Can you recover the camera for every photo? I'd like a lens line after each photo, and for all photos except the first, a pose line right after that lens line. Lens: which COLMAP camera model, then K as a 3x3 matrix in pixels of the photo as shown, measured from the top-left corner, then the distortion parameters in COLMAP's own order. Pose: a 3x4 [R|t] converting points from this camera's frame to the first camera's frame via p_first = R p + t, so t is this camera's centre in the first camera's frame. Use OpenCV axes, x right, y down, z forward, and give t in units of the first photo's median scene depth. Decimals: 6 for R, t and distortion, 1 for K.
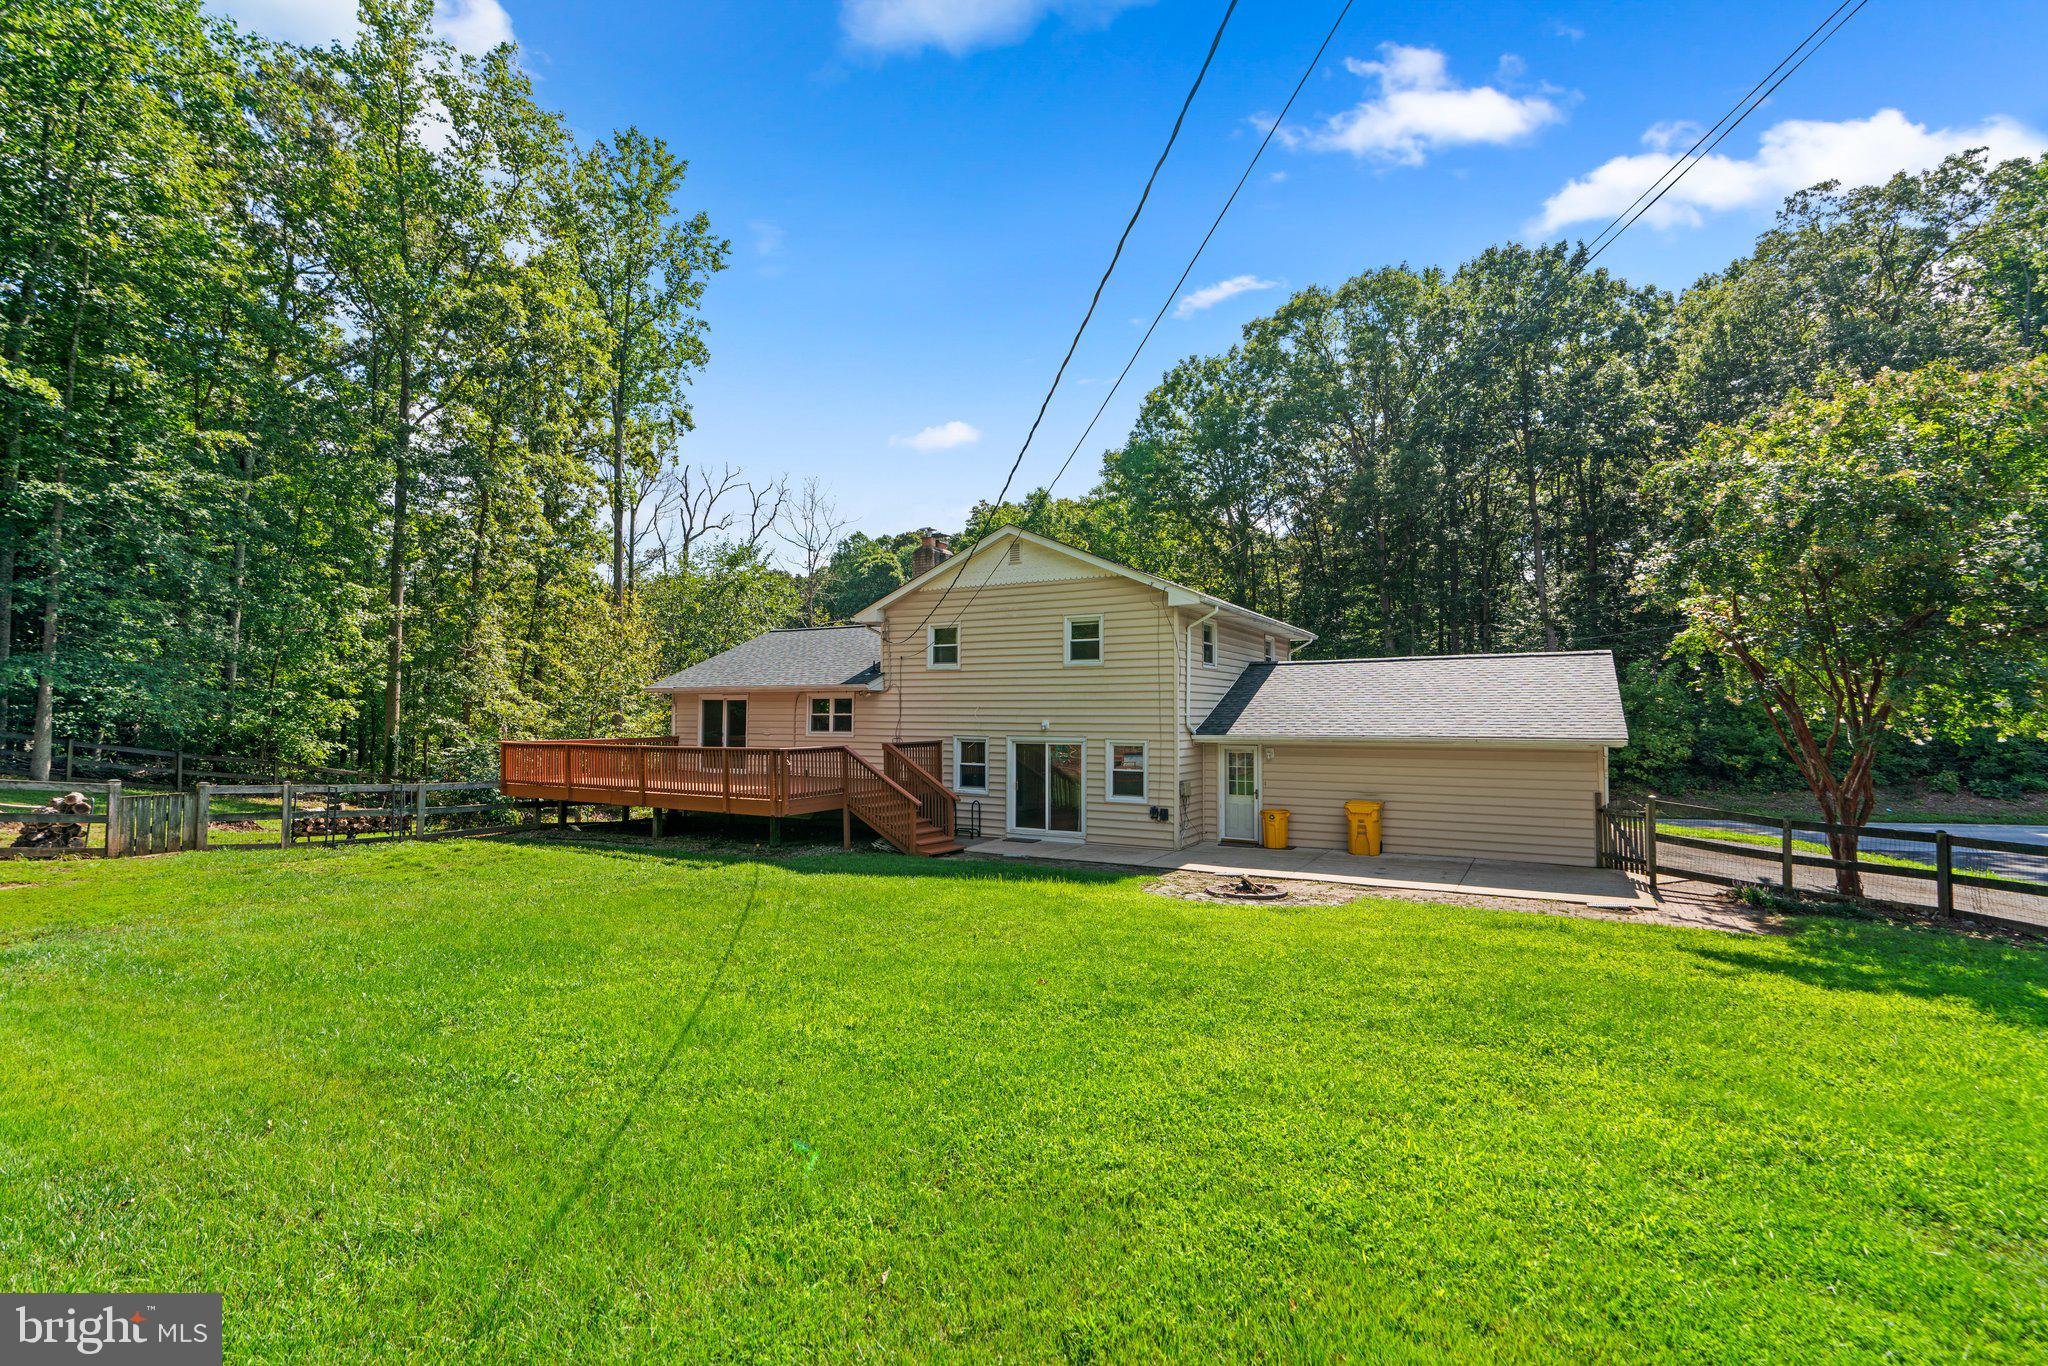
lens RADIAL K [[905.8, 0, 1045.2], [0, 905.8, 685.7], [0, 0, 1]] dist [-0.003548, 0.001783]
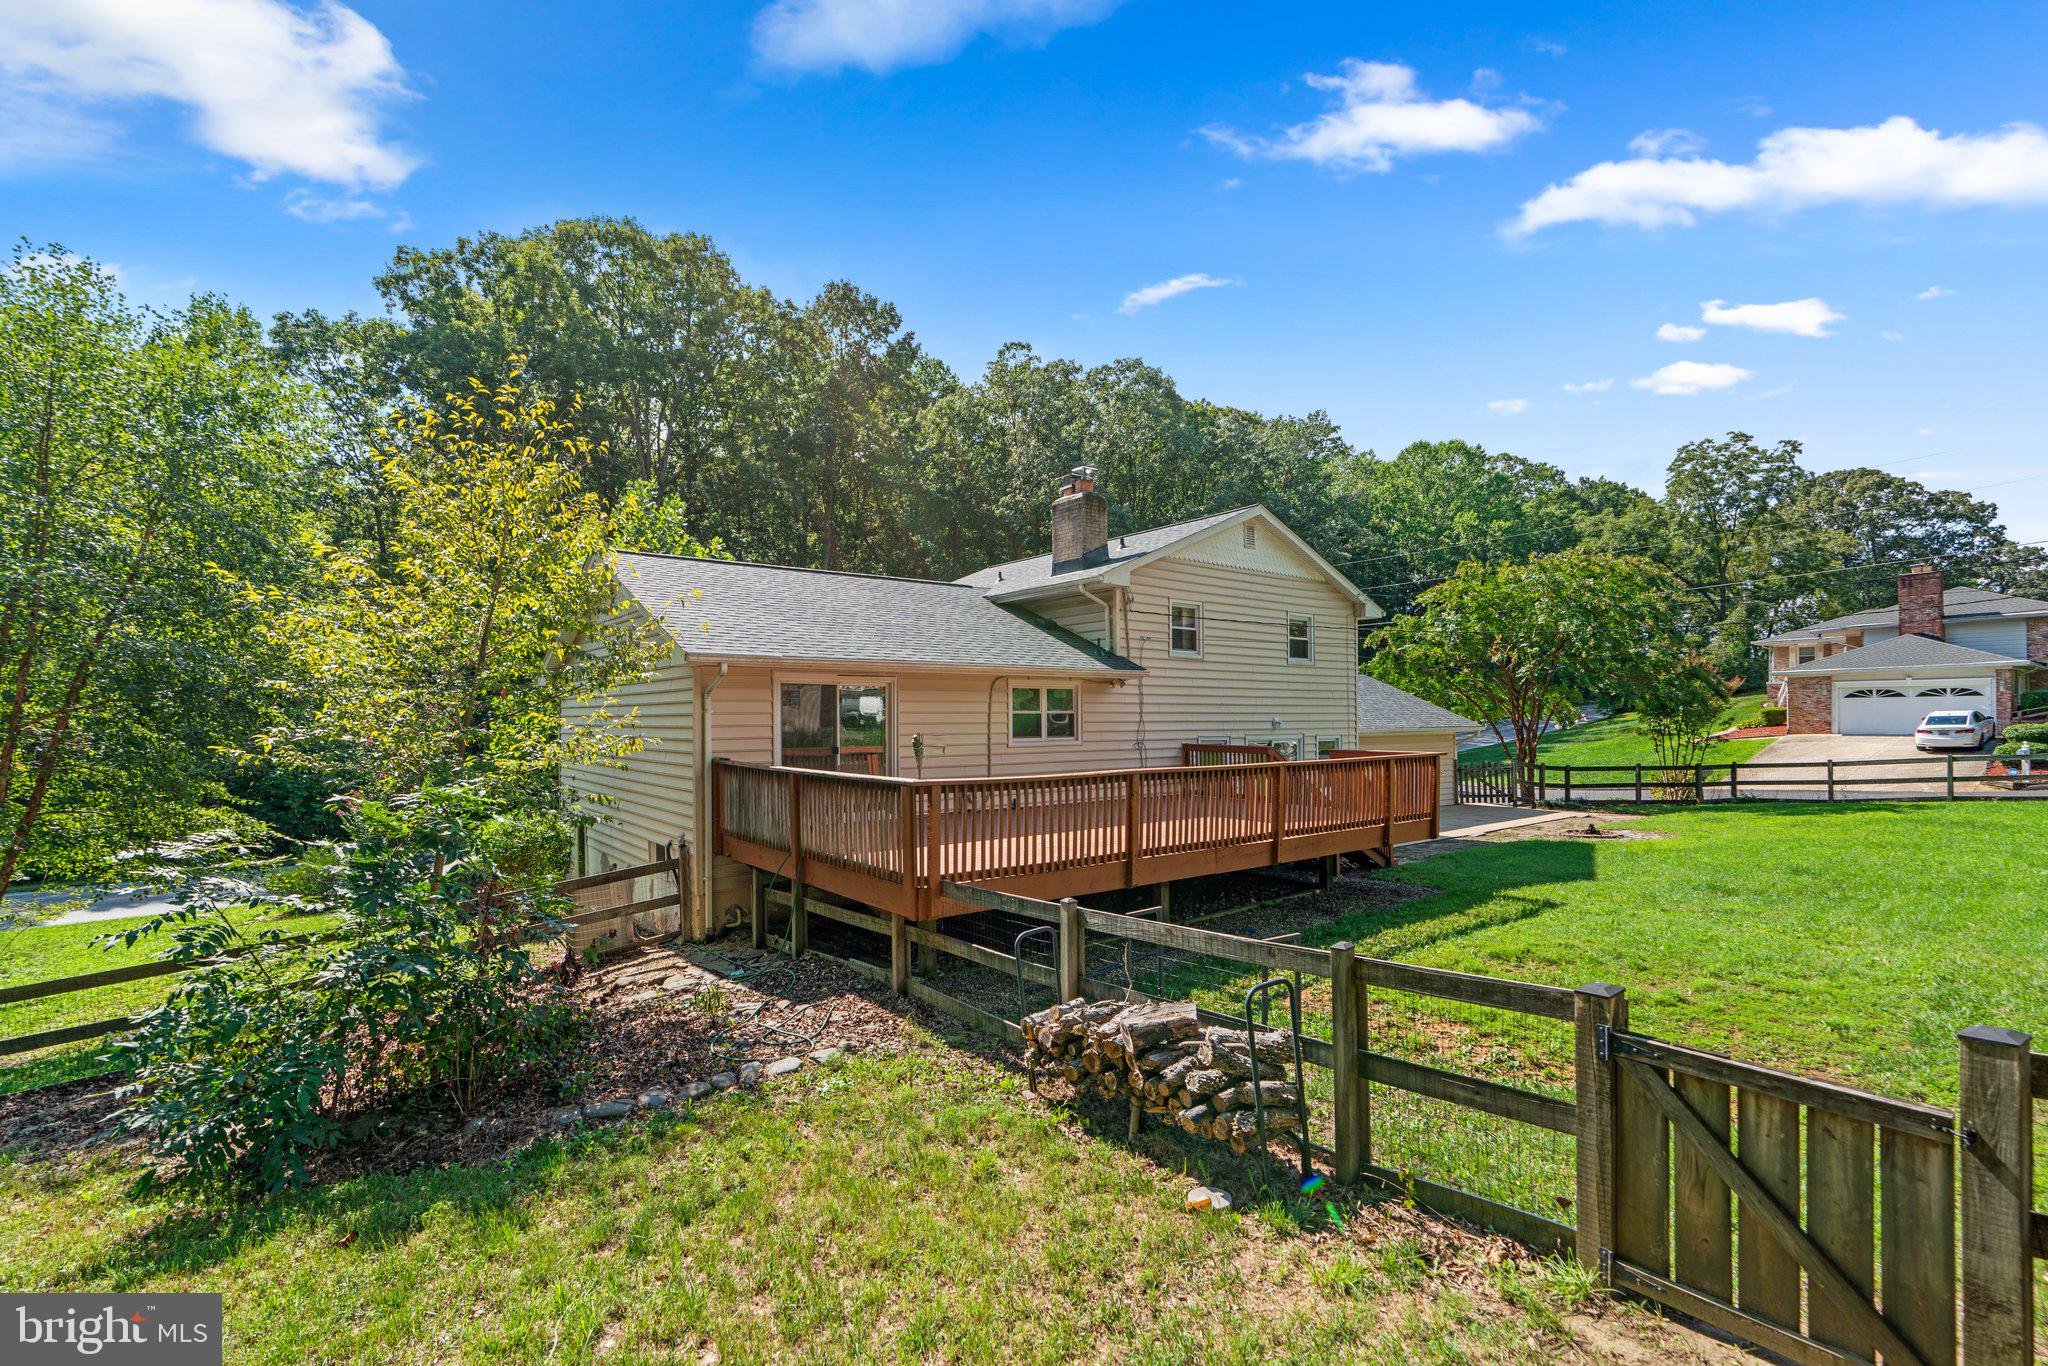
lens RADIAL K [[905.8, 0, 1008.5], [0, 905.8, 716.4], [0, 0, 1]] dist [-0.003548, 0.001783]
pose [[0.410153, -0.005798, 0.911998, -0.923134], [-0.029746, 0.999363, 0.019731, 0.023725], [-0.911531, -0.035221, 0.409719, 0.799827]]
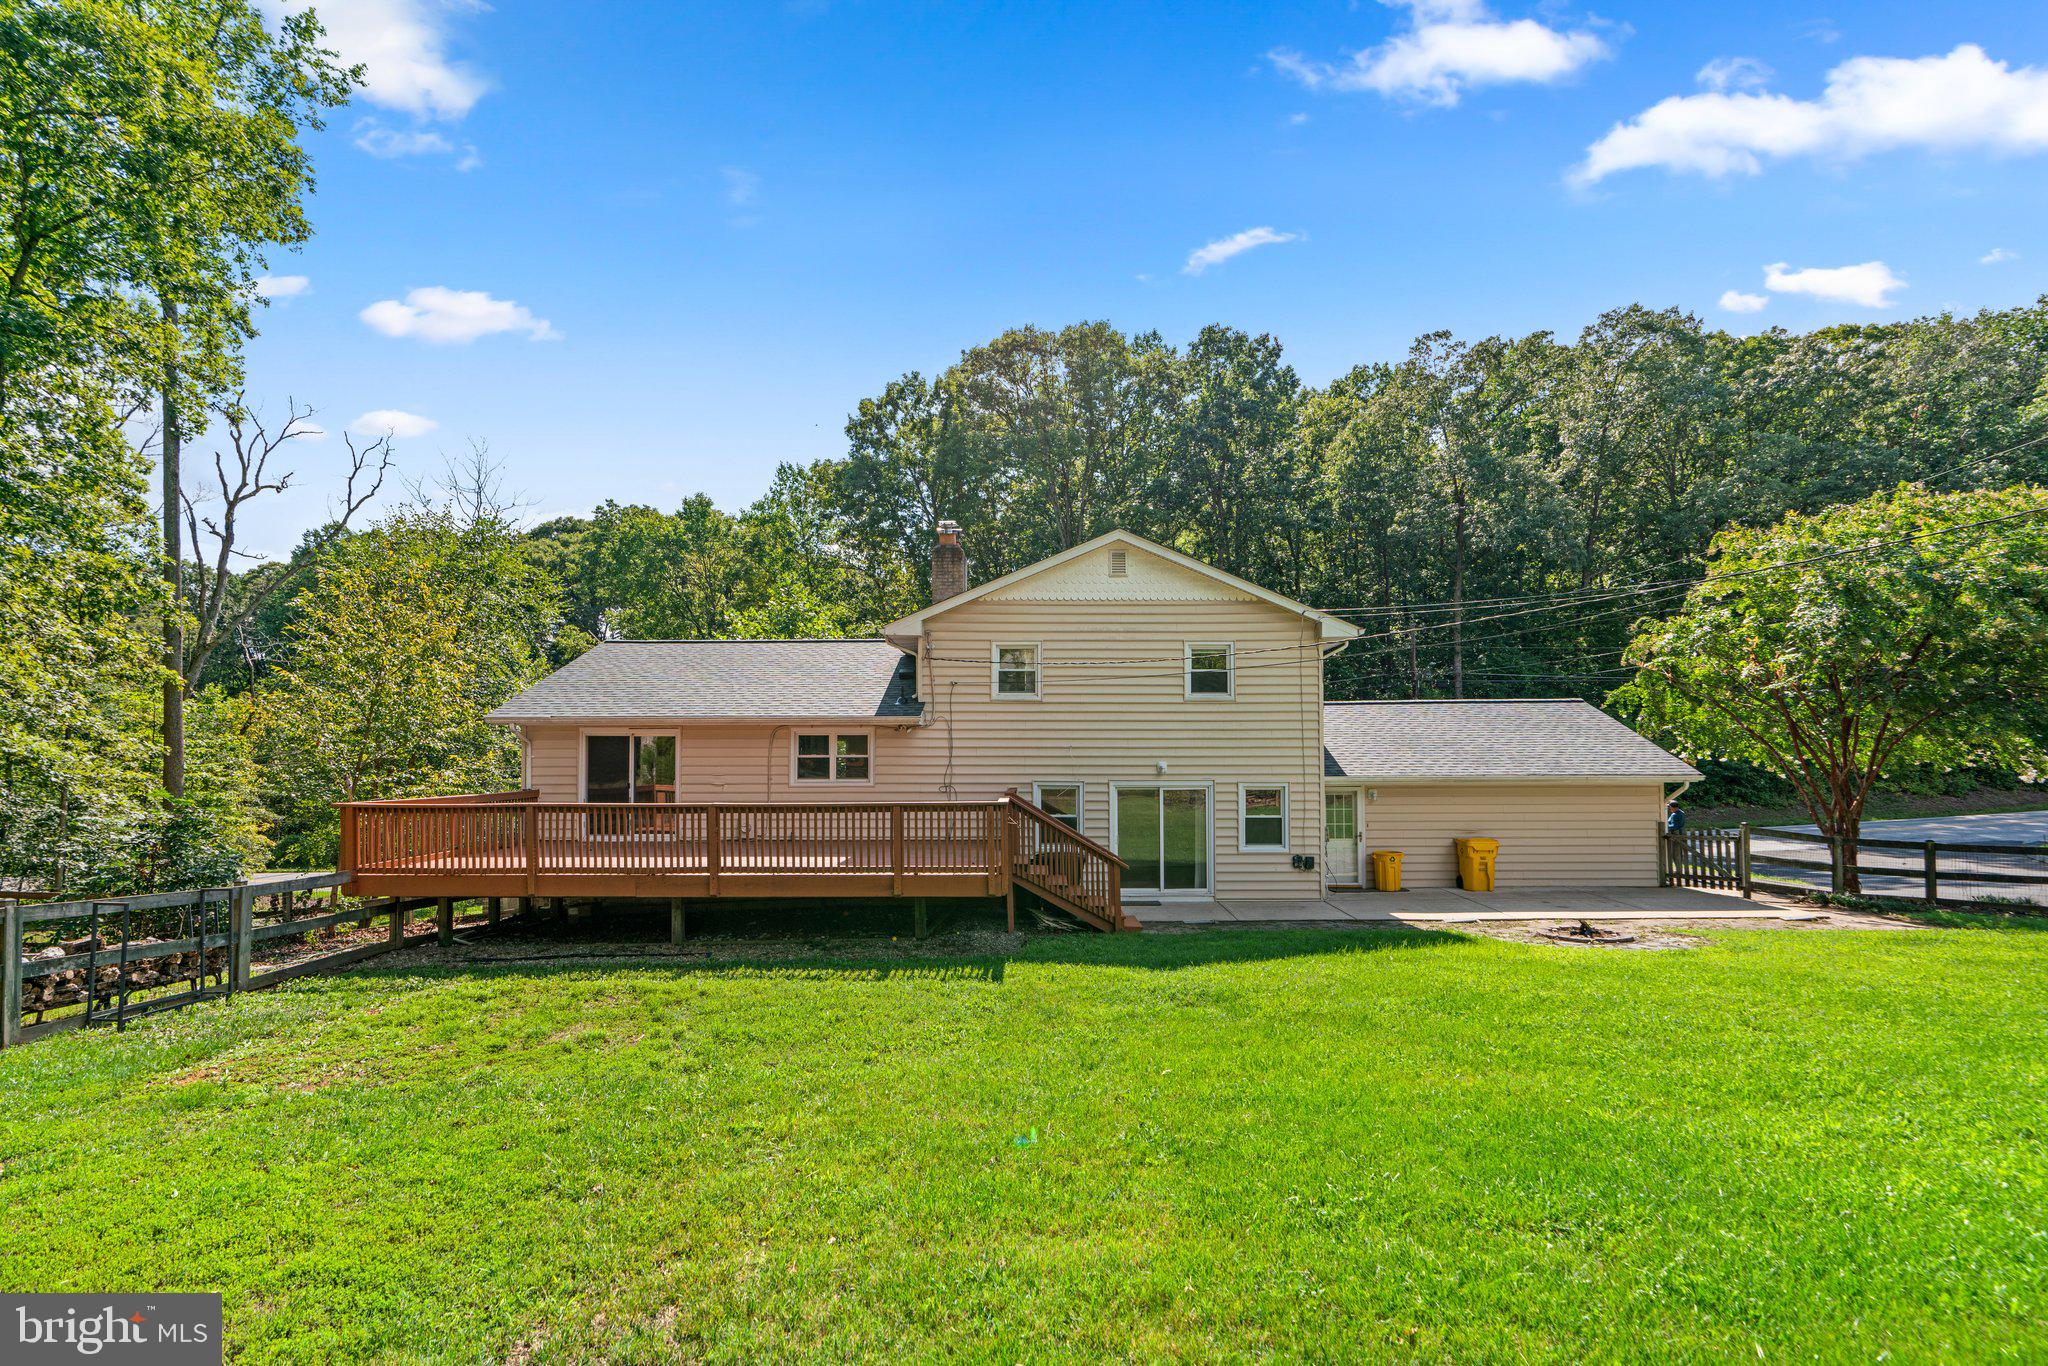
lens RADIAL K [[905.8, 0, 1030.3], [0, 905.8, 771.8], [0, 0, 1]] dist [-0.003548, 0.001783]
pose [[0.881459, -0.010647, 0.472141, -0.479495], [-0.012577, 0.998862, 0.046007, 0.008287], [-0.472093, -0.046492, 0.880322, 0.275207]]
